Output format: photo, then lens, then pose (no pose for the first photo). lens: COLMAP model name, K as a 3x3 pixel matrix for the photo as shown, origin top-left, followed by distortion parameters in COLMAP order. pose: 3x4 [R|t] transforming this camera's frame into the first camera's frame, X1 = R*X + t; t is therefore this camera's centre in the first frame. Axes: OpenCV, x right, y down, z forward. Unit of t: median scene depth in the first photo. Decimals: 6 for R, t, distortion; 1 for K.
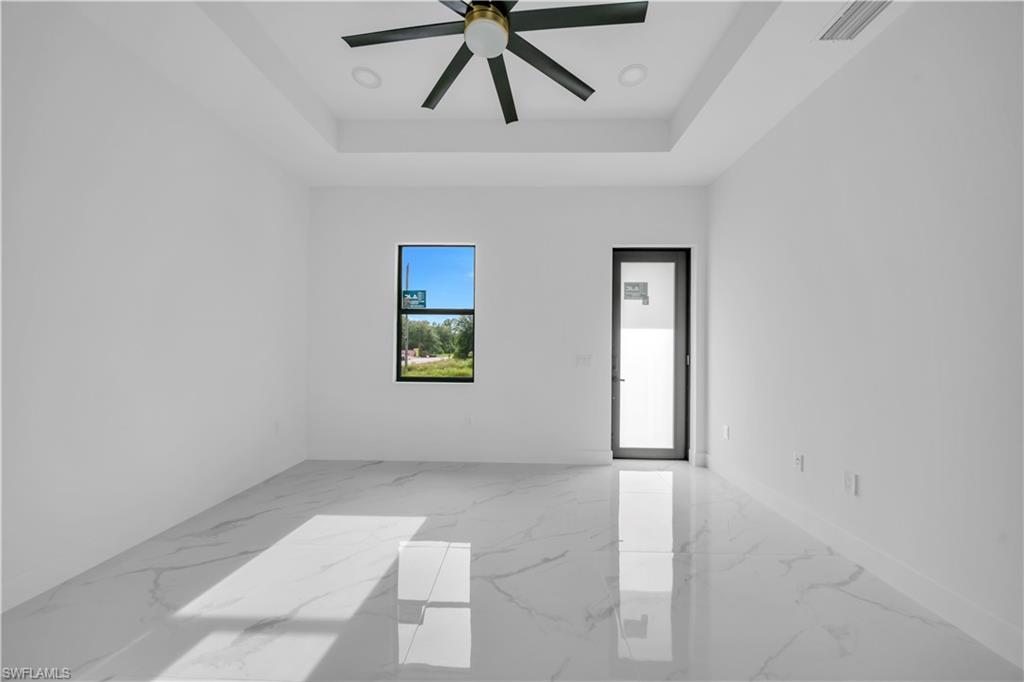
lens RADIAL K [[352.9, 0, 517.7], [0, 352.9, 346.5], [0, 0, 1]] dist [0.000021, -0.000017]
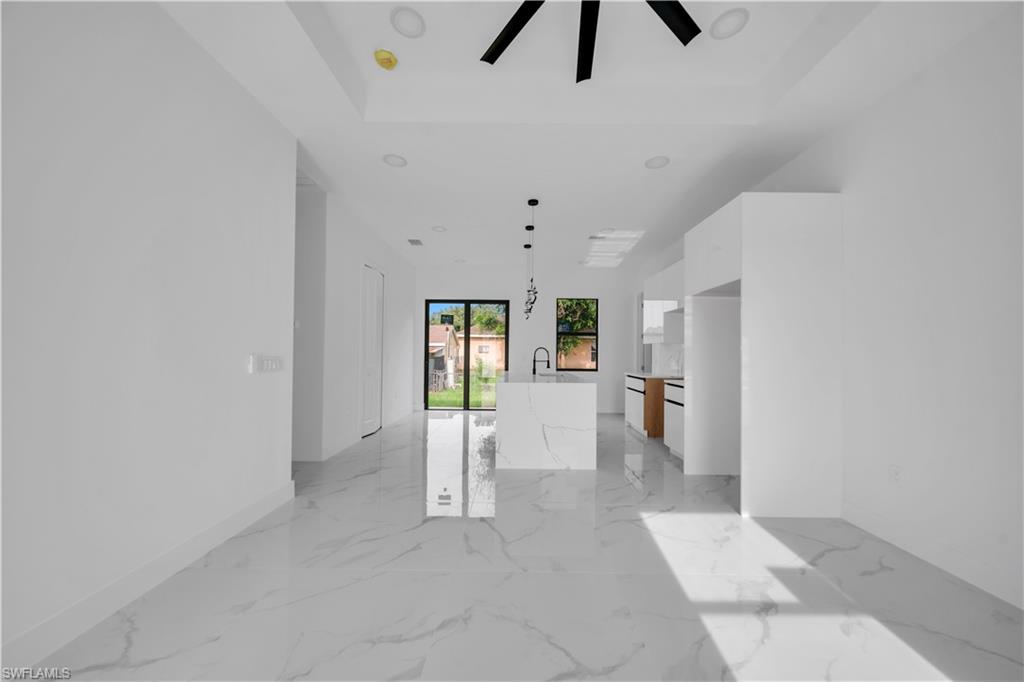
lens RADIAL K [[352.9, 0, 517.7], [0, 352.9, 346.5], [0, 0, 1]] dist [0.000021, -0.000017]
pose [[-0.999632, -0.024289, -0.012065, 0.089911], [-0.023989, 0.999414, -0.024410, 0.020609], [0.012650, -0.024112, -0.999629, 2.000870]]
